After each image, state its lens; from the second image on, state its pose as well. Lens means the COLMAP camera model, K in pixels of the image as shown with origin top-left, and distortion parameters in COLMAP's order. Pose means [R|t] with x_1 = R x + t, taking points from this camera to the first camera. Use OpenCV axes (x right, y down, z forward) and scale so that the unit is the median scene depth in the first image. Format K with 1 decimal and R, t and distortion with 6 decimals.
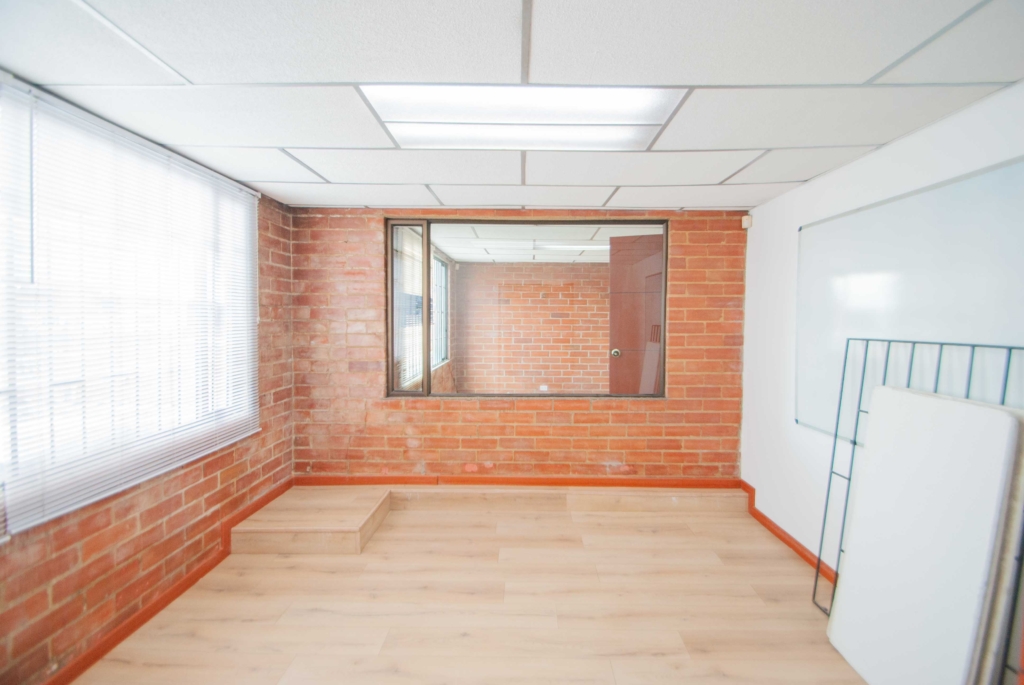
lens RADIAL K [[480.2, 0, 514.6], [0, 480.2, 339.8], [0, 0, 1]] dist [-0.013767, -0.001805]
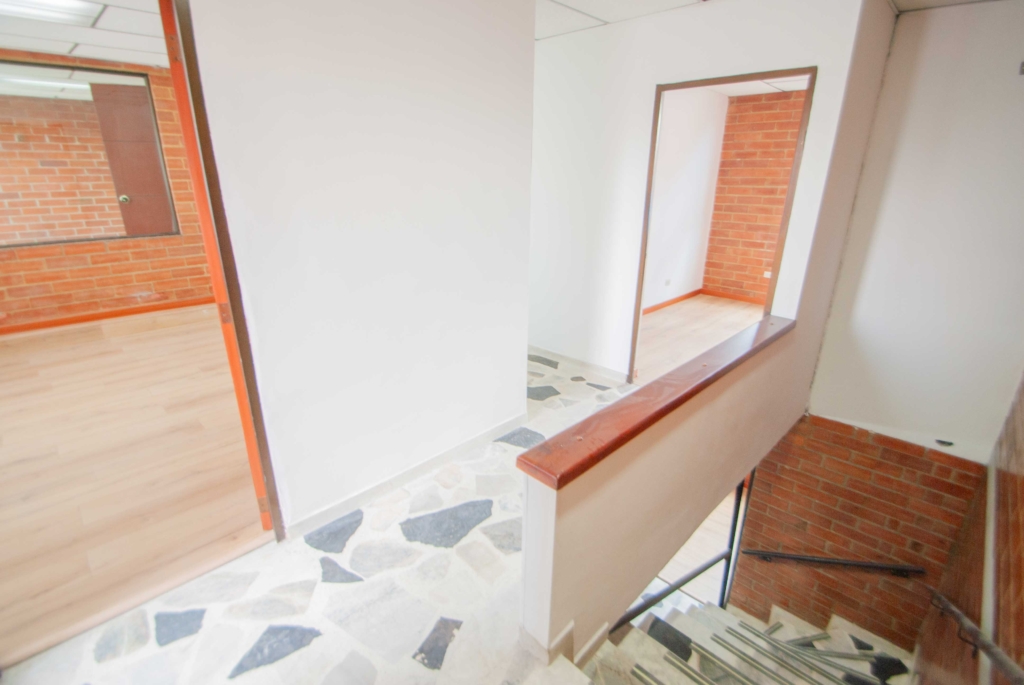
lens RADIAL K [[480.2, 0, 512.0], [0, 480.2, 341.2], [0, 0, 1]] dist [-0.013767, -0.001805]
pose [[0.680233, -0.242281, 0.691797, -0.019449], [0.025130, 0.950947, 0.308331, 0.026025], [-0.732565, -0.192352, 0.652954, -0.480568]]
